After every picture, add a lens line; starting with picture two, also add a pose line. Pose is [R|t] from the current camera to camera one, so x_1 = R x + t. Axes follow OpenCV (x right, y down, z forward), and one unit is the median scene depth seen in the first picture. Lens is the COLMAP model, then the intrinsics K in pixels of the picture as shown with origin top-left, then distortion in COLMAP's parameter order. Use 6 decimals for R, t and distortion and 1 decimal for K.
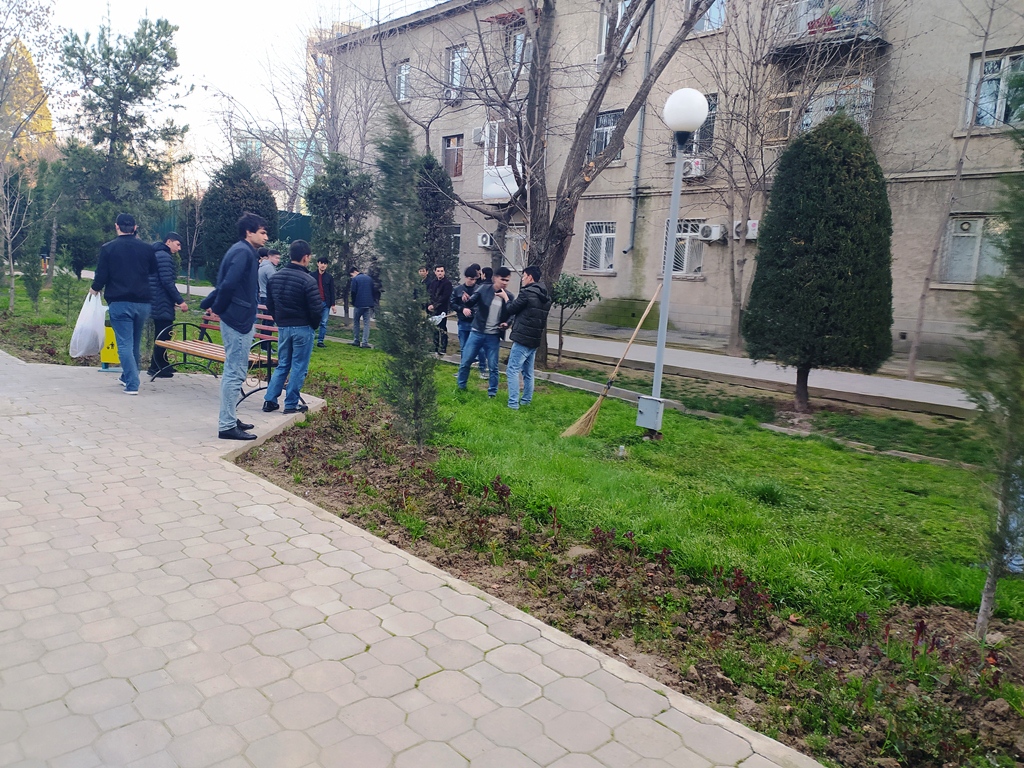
lens RADIAL K [[753.5, 0, 509.3], [0, 753.5, 381.4], [0, 0, 1]] dist [0.071062, -0.059320]
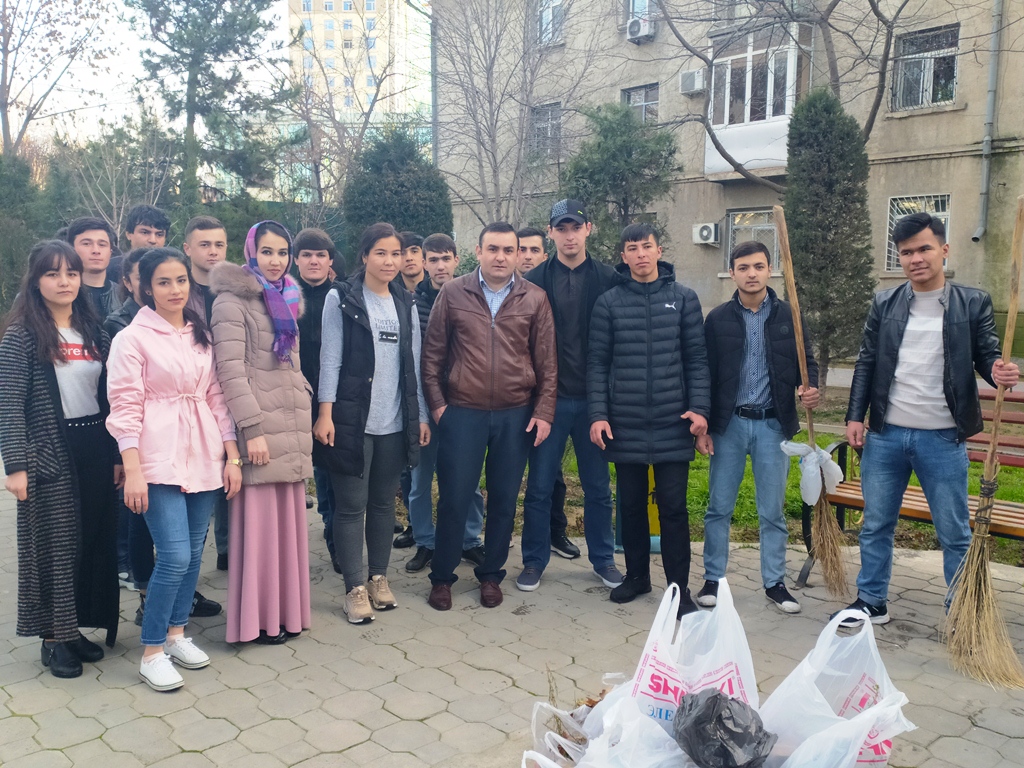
lens RADIAL K [[903.3, 0, 511.1], [0, 903.3, 383.5], [0, 0, 1]] dist [0.049129, -0.008236]
pose [[0.998814, -0.047963, -0.008332, -3.756533], [0.047768, 0.998610, -0.022277, -0.750647], [0.009389, 0.021853, 0.999717, 3.265382]]
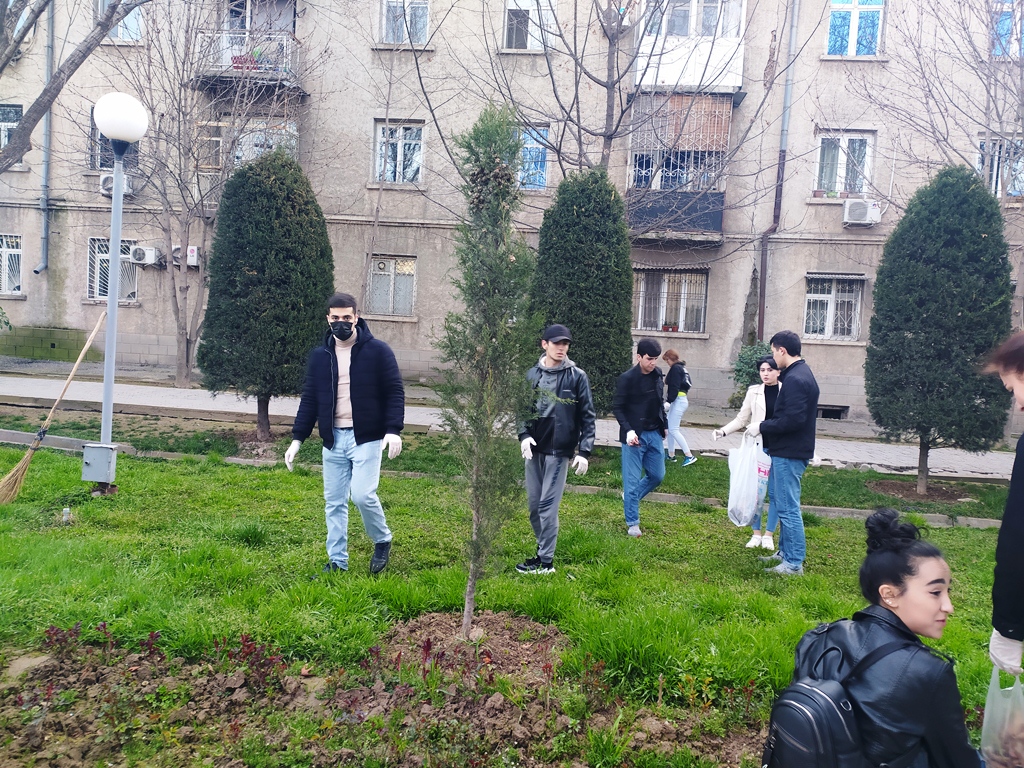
lens RADIAL K [[753.5, 0, 514.8], [0, 753.5, 381.9], [0, 0, 1]] dist [0.071062, -0.059320]
pose [[0.762335, -0.049793, 0.645264, -0.005890], [0.073125, 0.997278, -0.009437, -0.004915], [-0.643038, 0.054379, 0.763901, 0.026733]]
